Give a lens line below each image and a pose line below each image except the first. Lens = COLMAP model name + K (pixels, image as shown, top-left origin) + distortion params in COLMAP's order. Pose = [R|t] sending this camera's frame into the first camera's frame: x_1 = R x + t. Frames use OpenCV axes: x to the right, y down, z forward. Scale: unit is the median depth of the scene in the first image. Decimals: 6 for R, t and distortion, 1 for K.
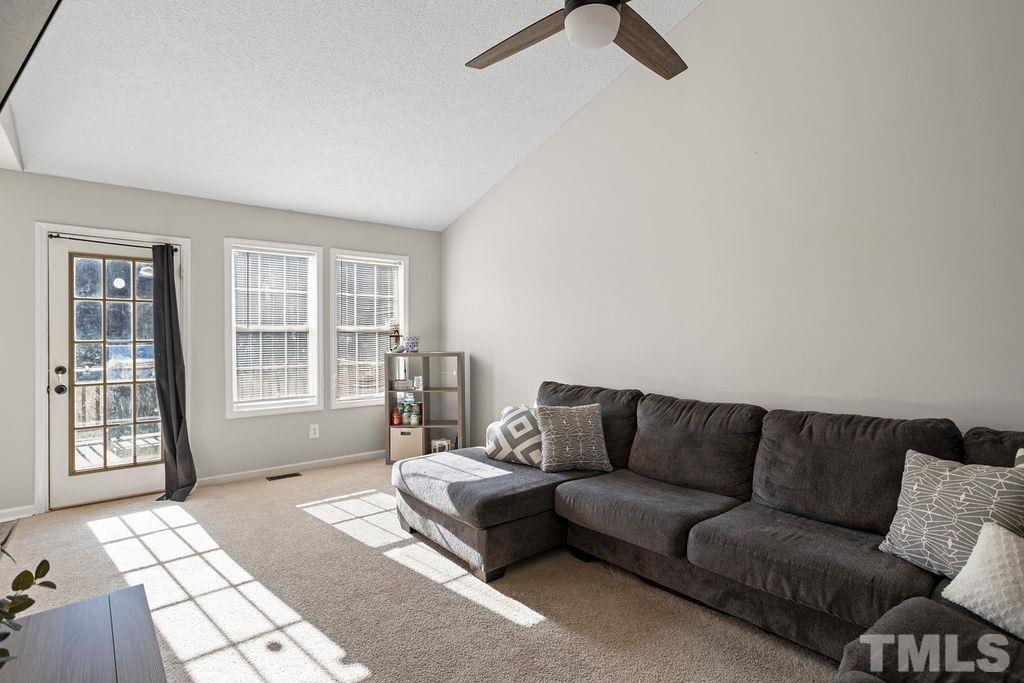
lens RADIAL K [[504.0, 0, 510.7], [0, 504.0, 343.6], [0, 0, 1]] dist [-0.002018, 0.000014]
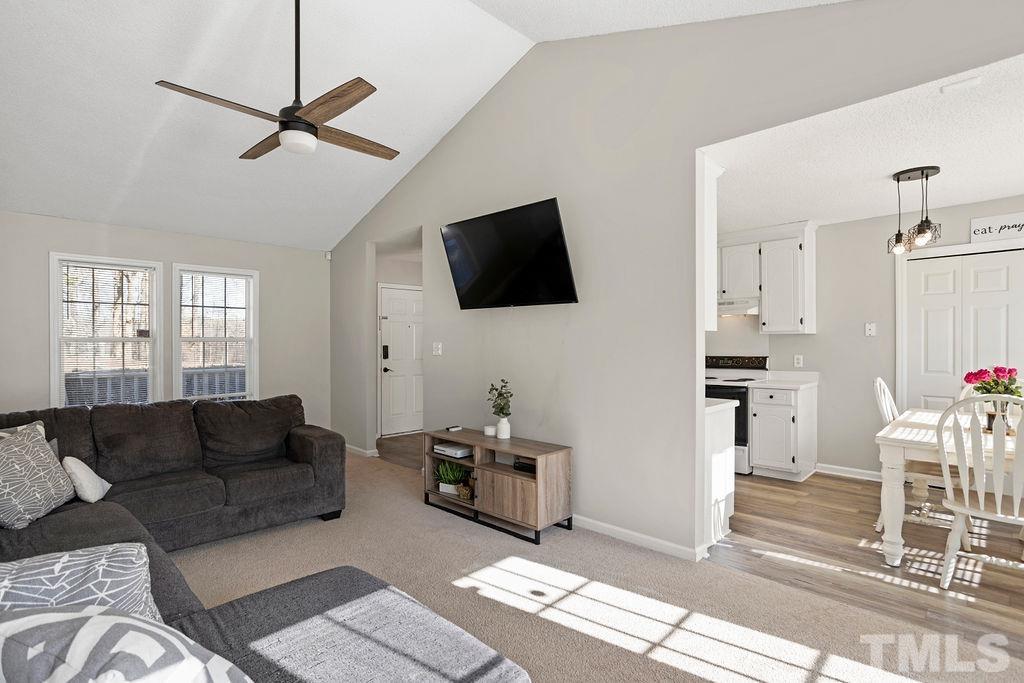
lens RADIAL K [[504.0, 0, 510.7], [0, 504.0, 343.6], [0, 0, 1]] dist [-0.002018, 0.000014]
pose [[-0.996612, 0.003660, -0.082164, -0.154102], [0.003232, 0.999981, 0.005341, -0.015665], [0.082182, 0.005057, -0.996604, 1.156259]]
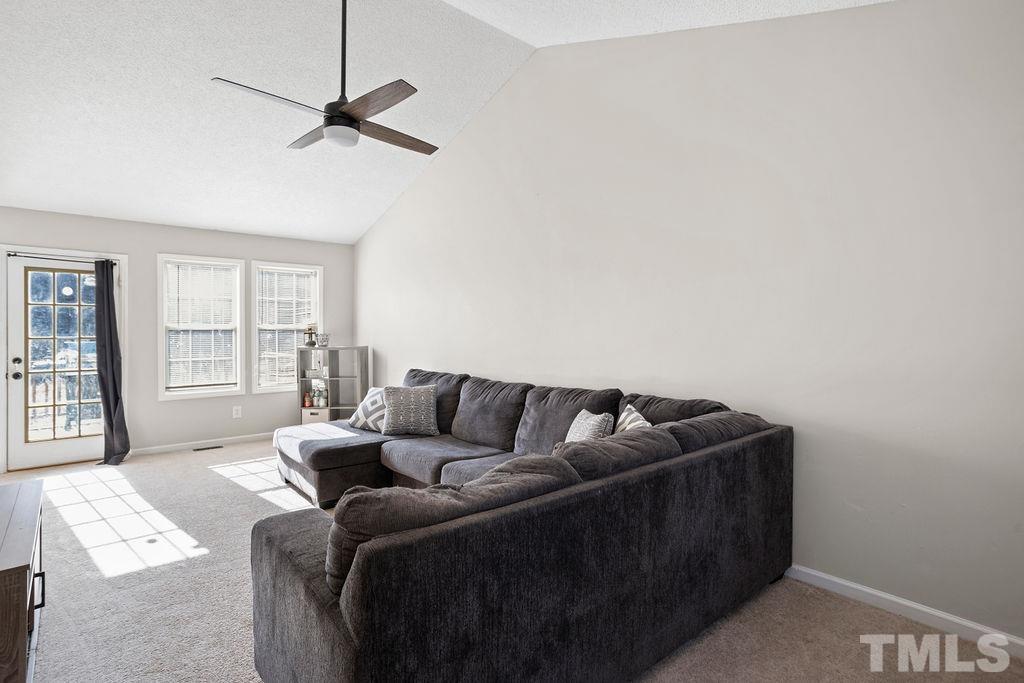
lens RADIAL K [[508.5, 0, 515.6], [0, 508.5, 338.2], [0, 0, 1]] dist [0.001342, 0.000888]
pose [[0.999736, -0.000594, 0.022987, 0.300268], [0.000633, 0.999998, -0.001700, -0.000951], [-0.022986, 0.001714, 0.999734, -0.282459]]
